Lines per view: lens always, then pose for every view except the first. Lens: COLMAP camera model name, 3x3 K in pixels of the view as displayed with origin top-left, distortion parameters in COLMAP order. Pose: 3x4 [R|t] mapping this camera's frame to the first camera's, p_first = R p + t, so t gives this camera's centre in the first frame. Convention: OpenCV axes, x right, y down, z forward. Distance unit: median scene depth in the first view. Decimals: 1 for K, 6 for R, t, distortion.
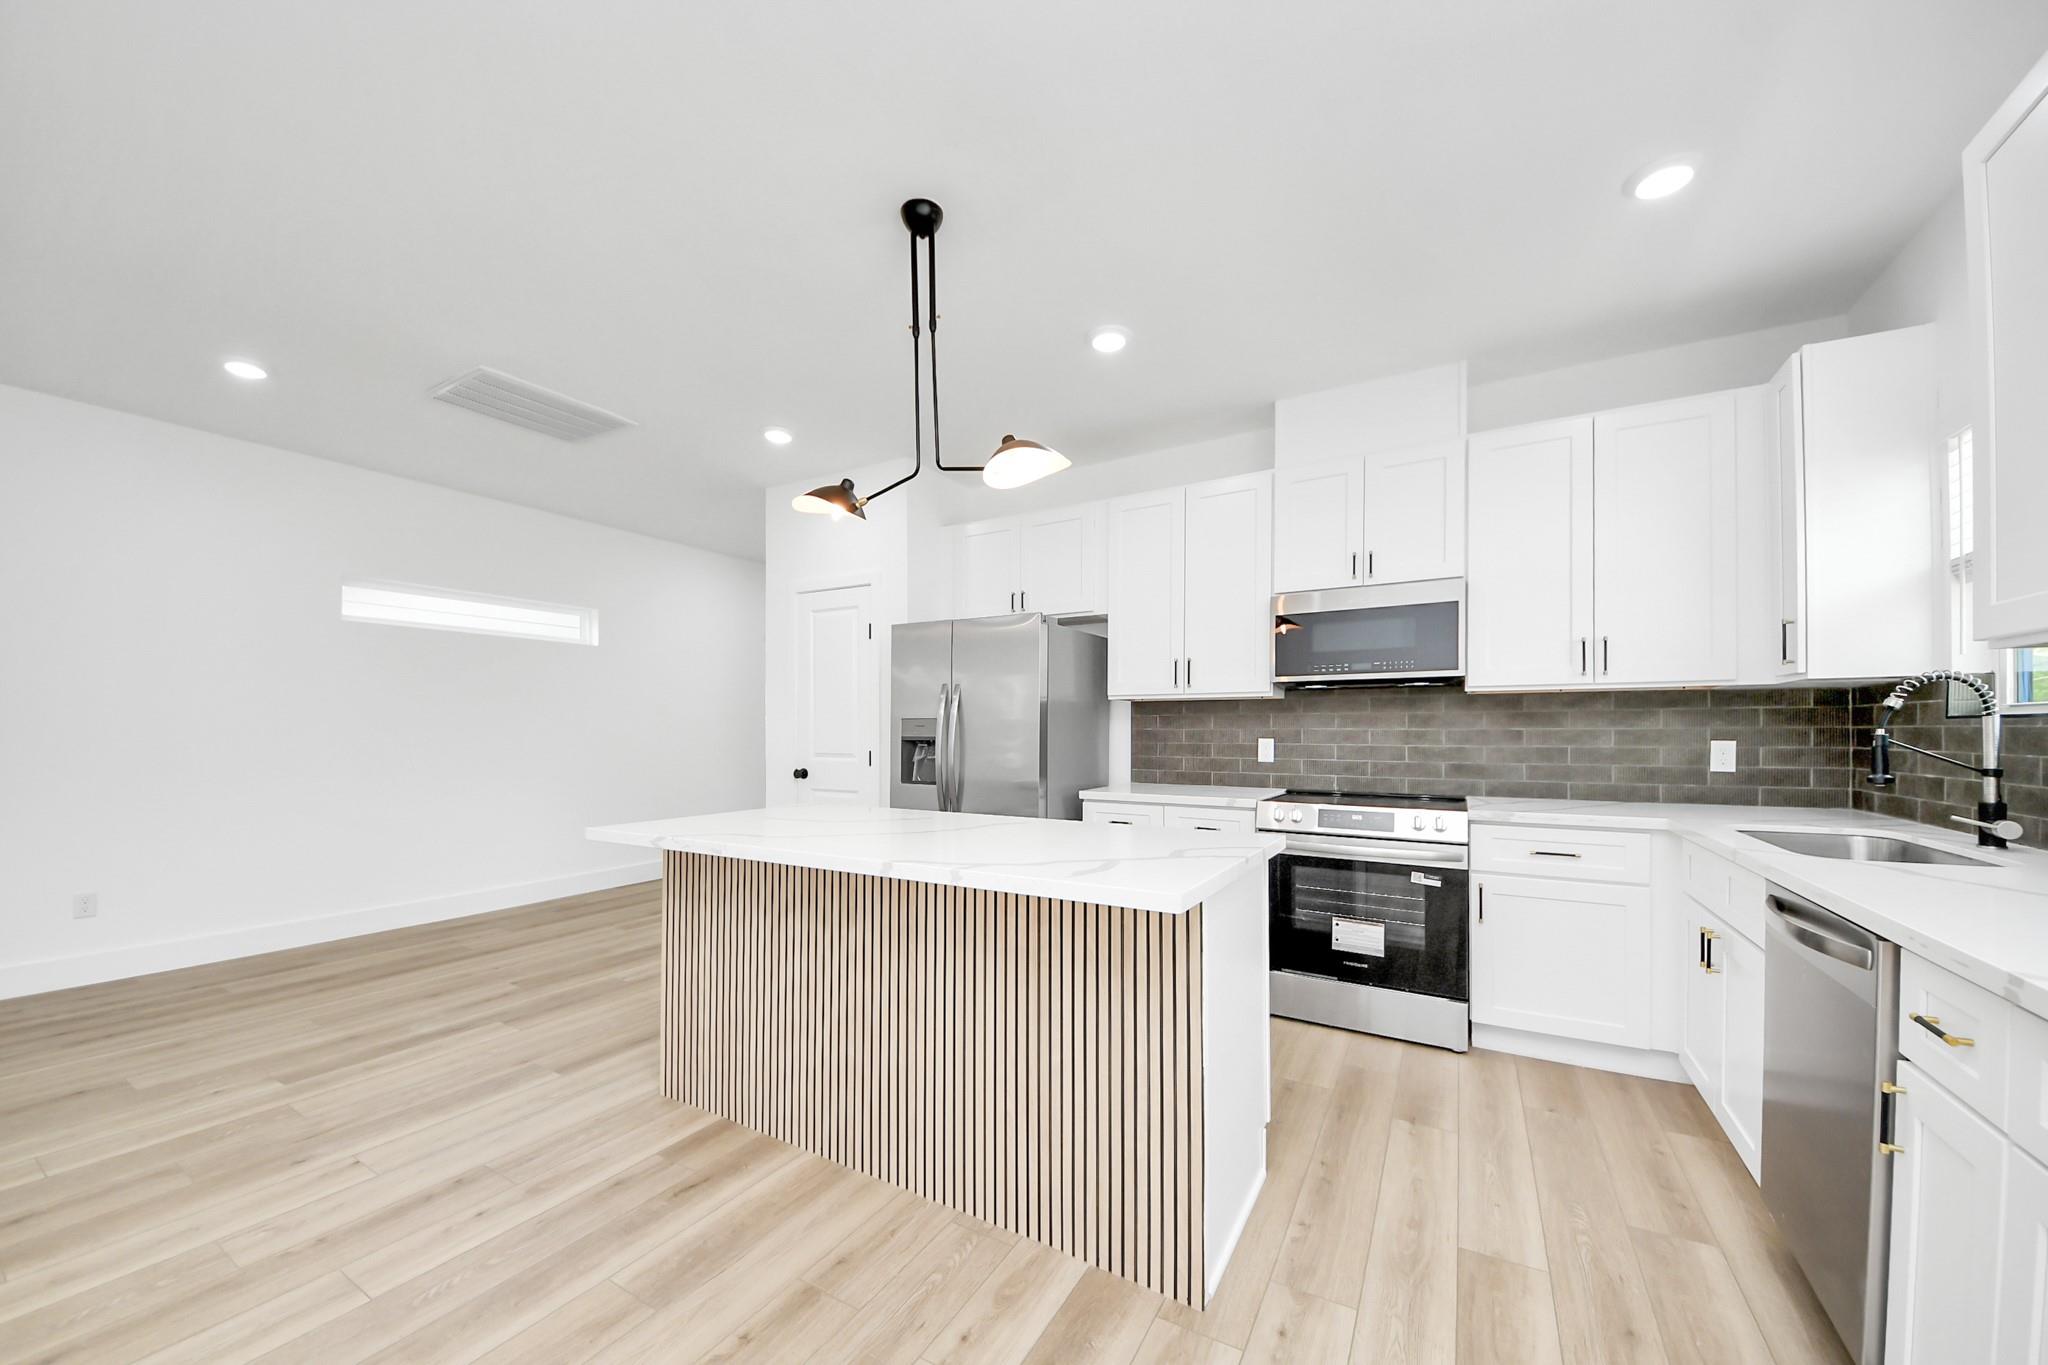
lens RADIAL K [[714.1, 0, 1022.1], [0, 714.1, 726.0], [0, 0, 1]] dist [0.008172, -0.015076]
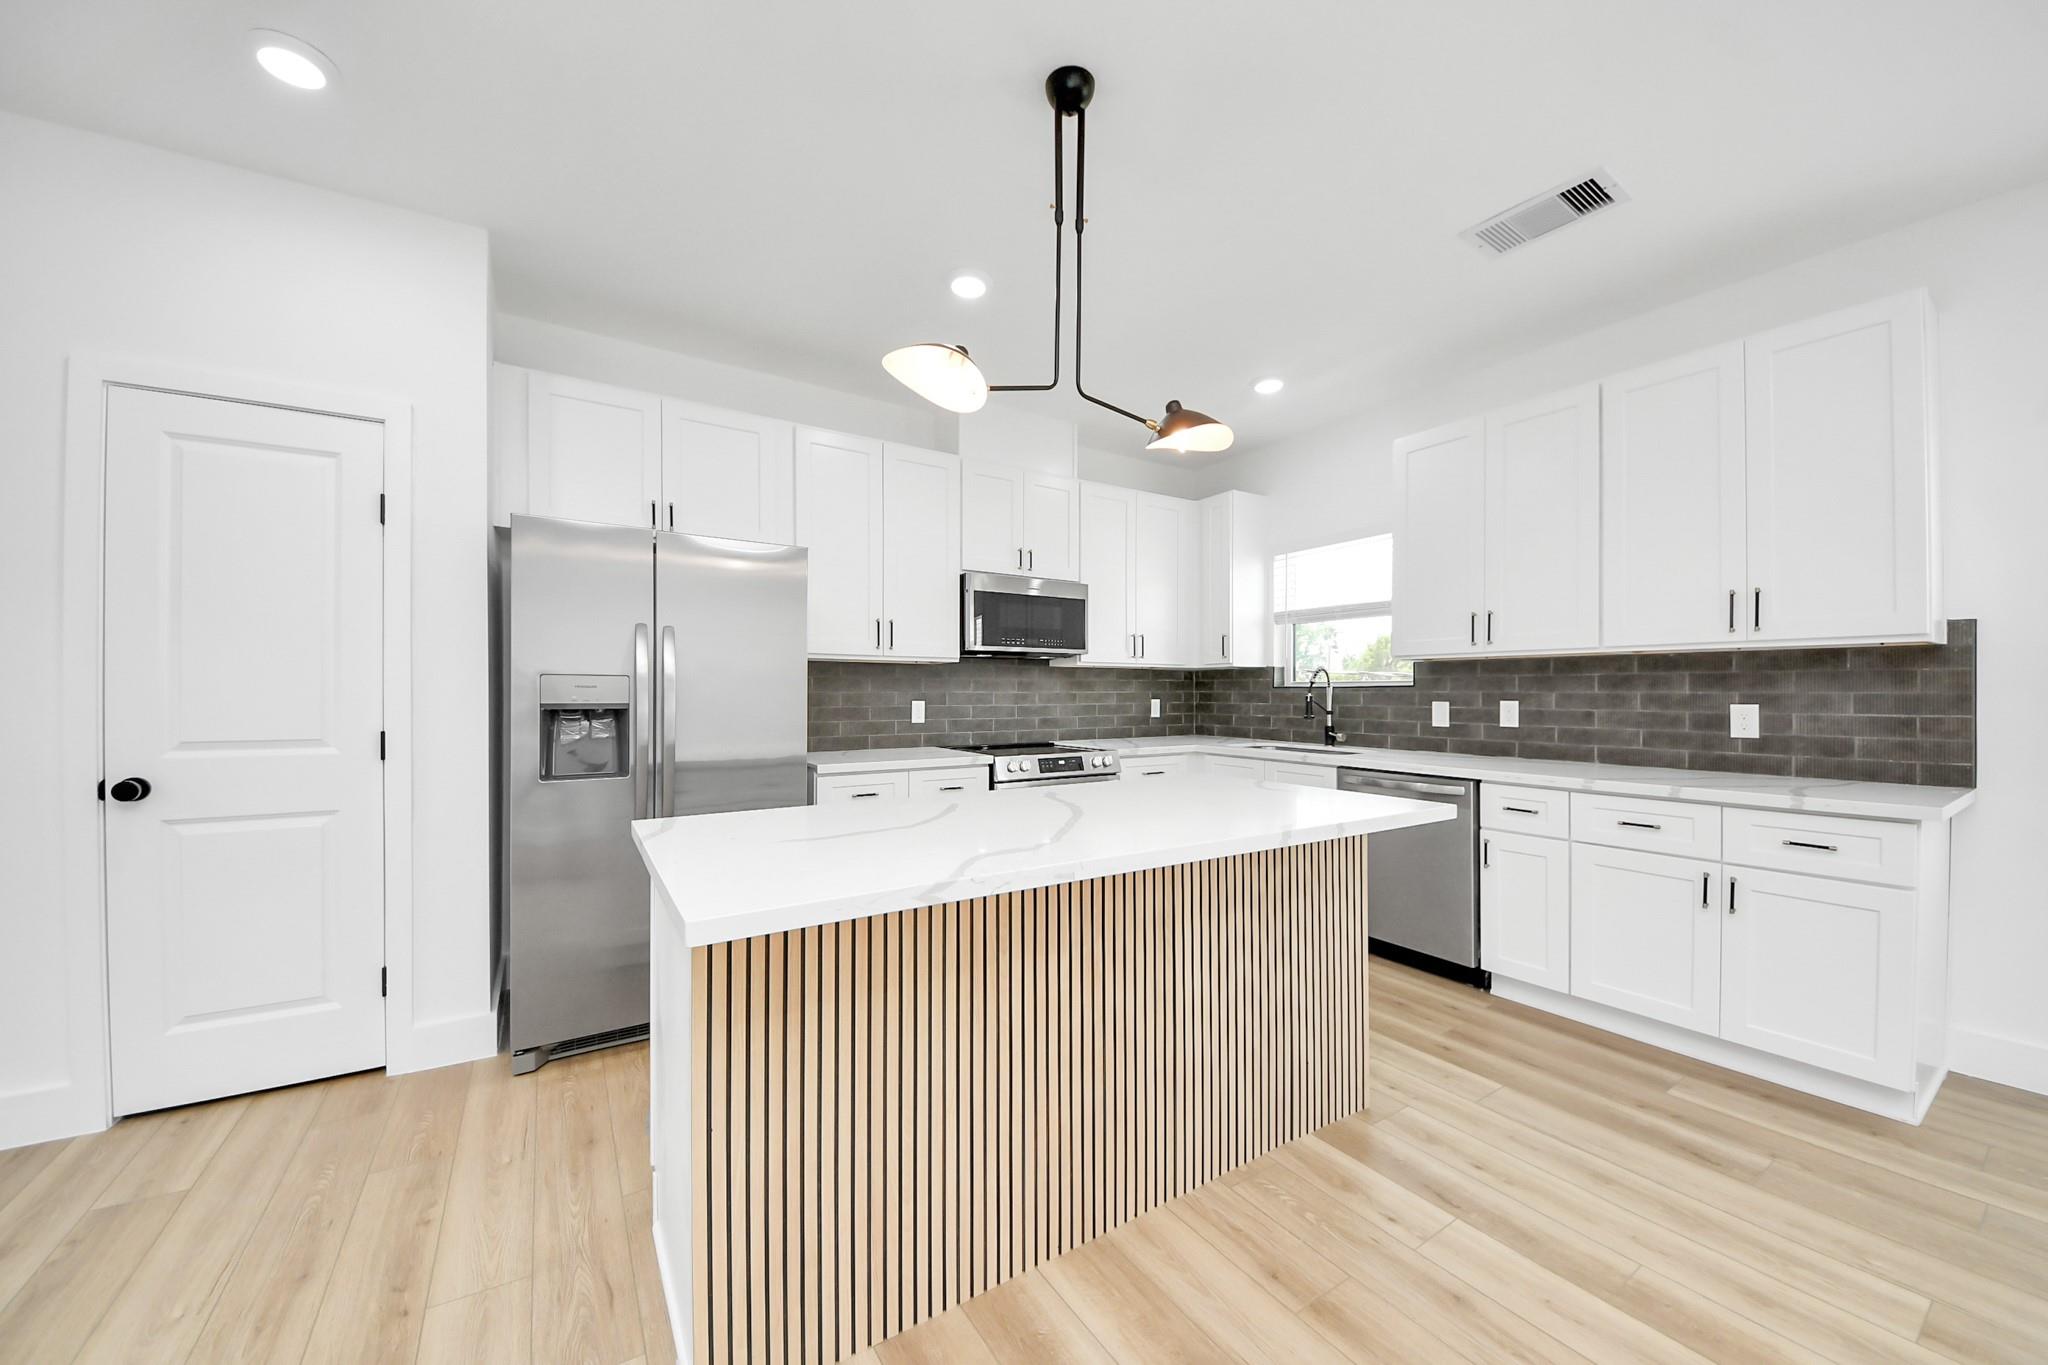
lens RADIAL K [[731.9, 0, 1013.3], [0, 731.9, 695.5], [0, 0, 1]] dist [0.041598, -0.027264]
pose [[0.453986, -0.004627, 0.890997, -0.747287], [-0.007576, 0.999930, 0.009053, -0.002162], [-0.890977, -0.010861, 0.453919, 0.487832]]
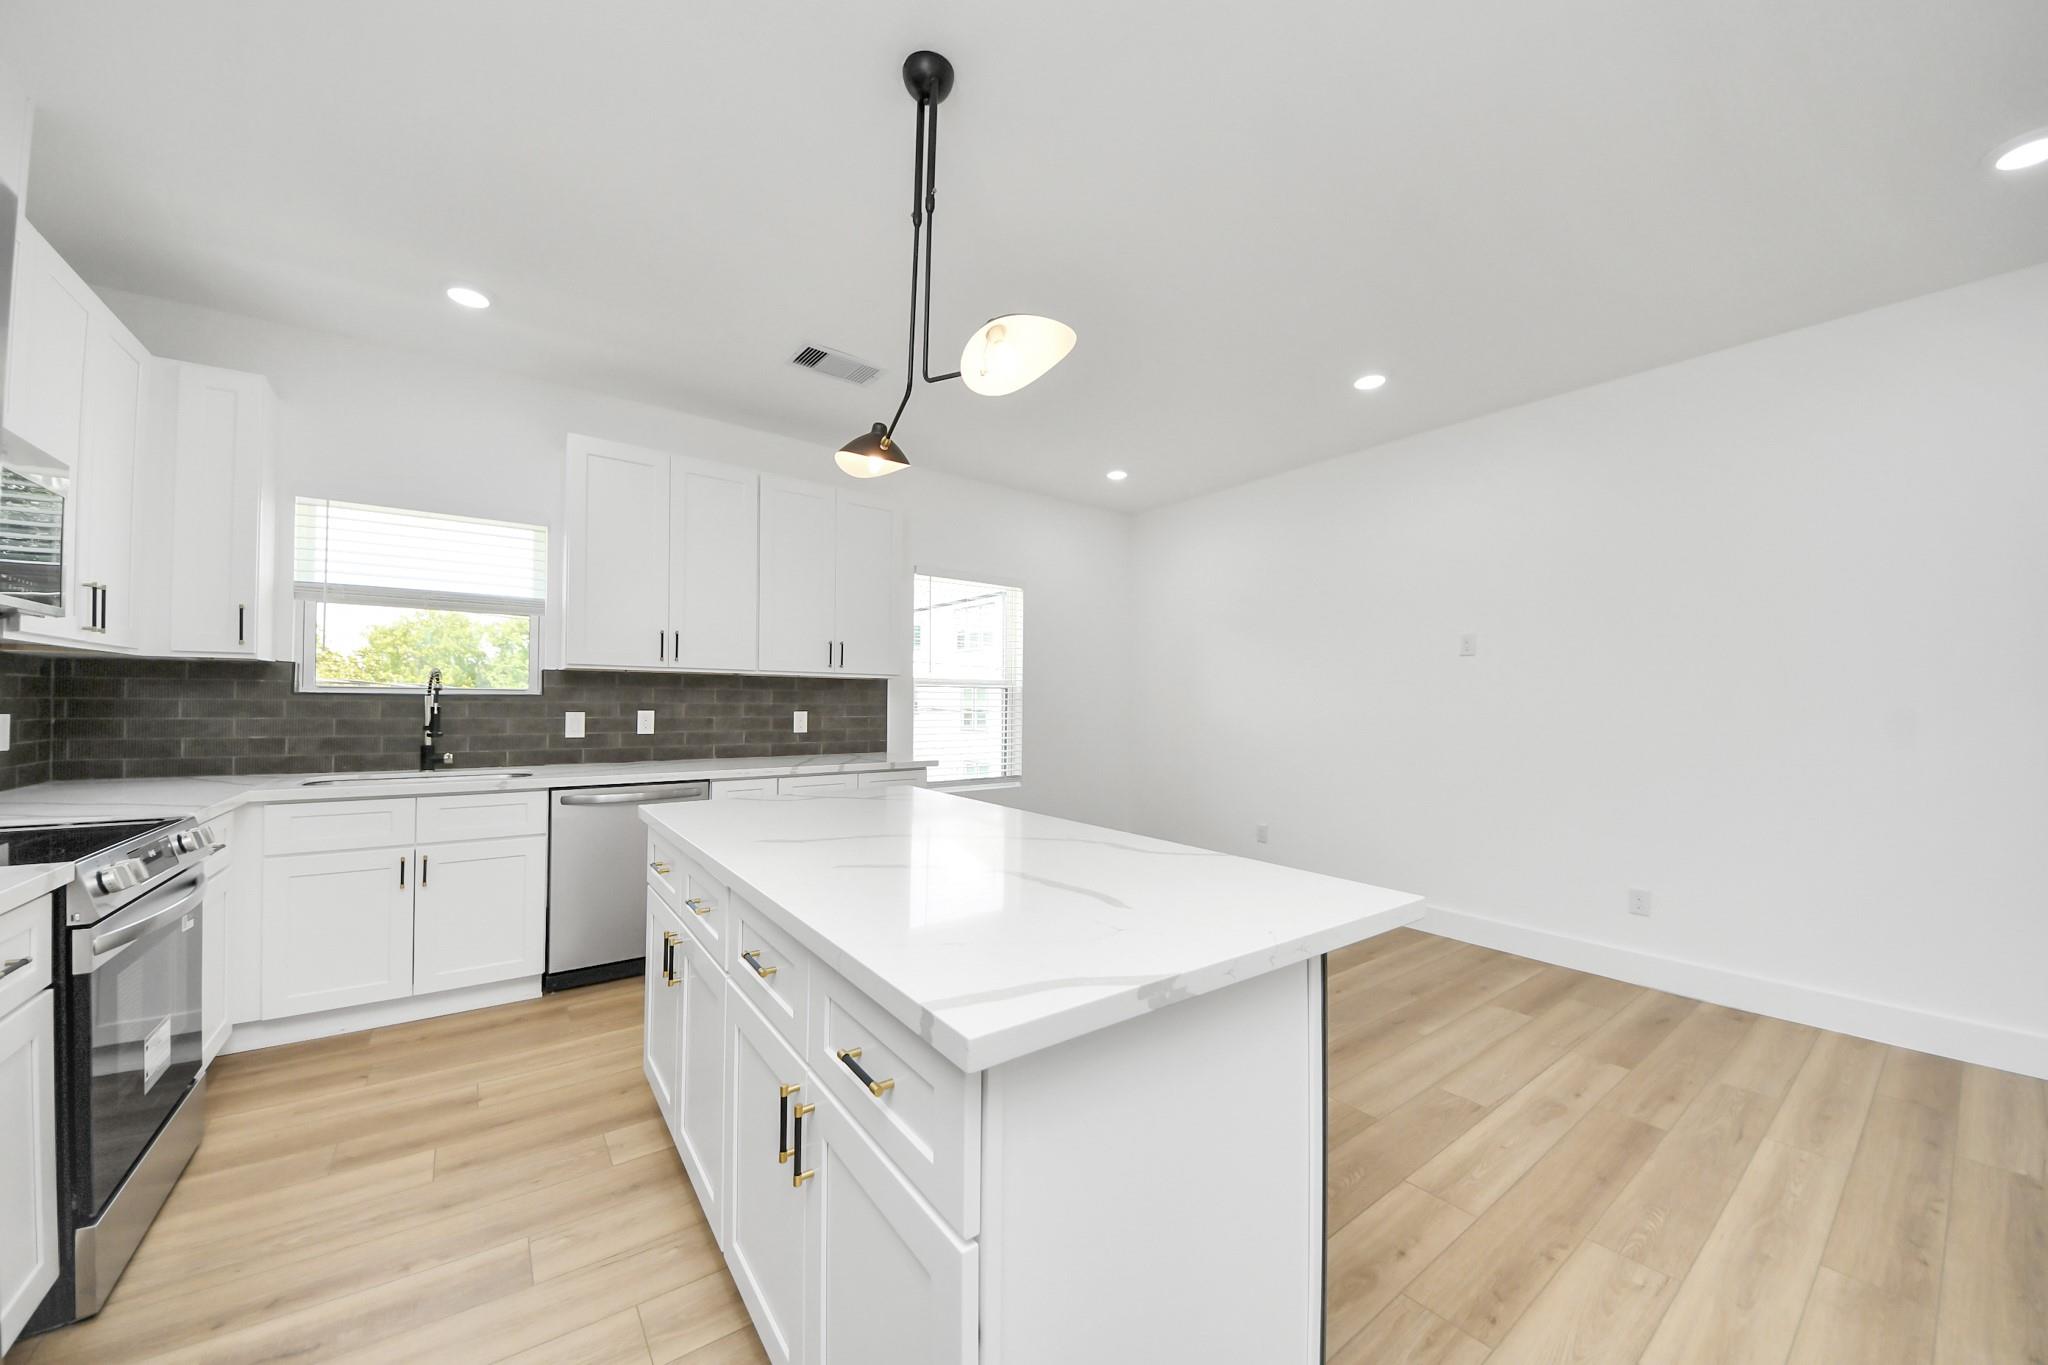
lens RADIAL K [[739.6, 0, 1027.3], [0, 739.6, 703.2], [0, 0, 1]] dist [0.016491, -0.016233]
pose [[-0.926706, -0.006532, 0.375731, -0.441444], [-0.010485, 0.999909, -0.008478, 0.002361], [-0.375642, -0.011796, -0.926690, 1.306192]]
